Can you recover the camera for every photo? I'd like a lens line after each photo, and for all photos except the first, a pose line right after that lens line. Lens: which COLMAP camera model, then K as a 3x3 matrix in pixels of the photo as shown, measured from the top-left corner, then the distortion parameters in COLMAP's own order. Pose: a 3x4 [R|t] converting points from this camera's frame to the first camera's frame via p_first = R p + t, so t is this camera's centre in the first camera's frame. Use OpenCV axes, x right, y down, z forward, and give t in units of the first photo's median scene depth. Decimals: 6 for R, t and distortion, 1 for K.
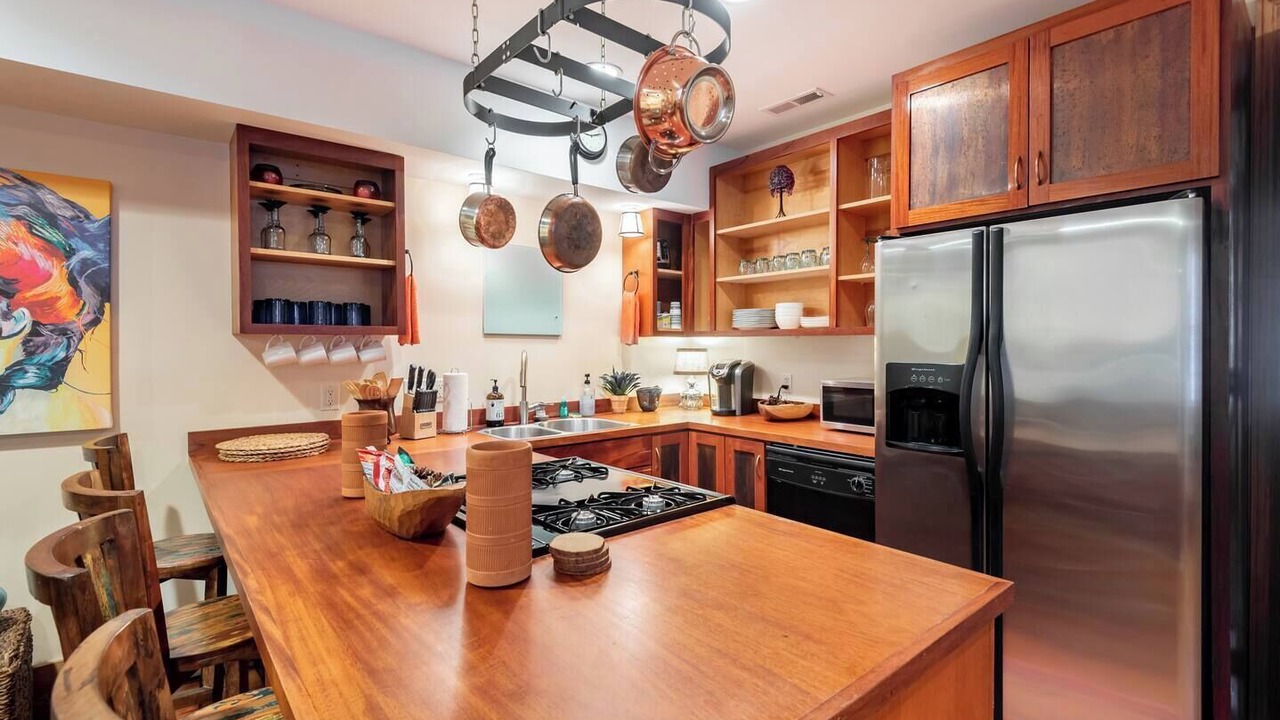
lens RADIAL K [[581.6, 0, 643.5], [0, 581.6, 345.5], [0, 0, 1]] dist [0.039927, -0.023189]
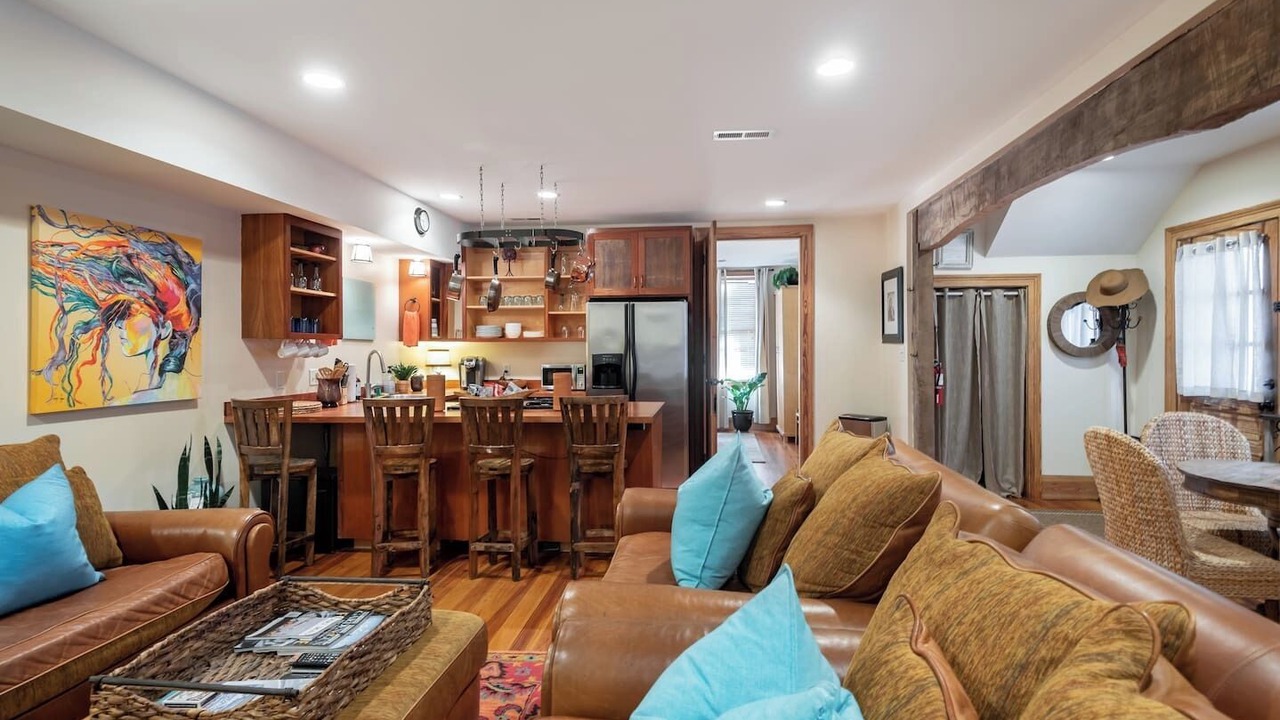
lens RADIAL K [[581.6, 0, 643.5], [0, 581.6, 345.5], [0, 0, 1]] dist [0.039927, -0.023189]
pose [[0.731629, 0.004736, 0.681687, -1.068734], [0.000373, 0.999973, -0.007347, 0.012731], [-0.681703, 0.005630, 0.731607, -0.896389]]
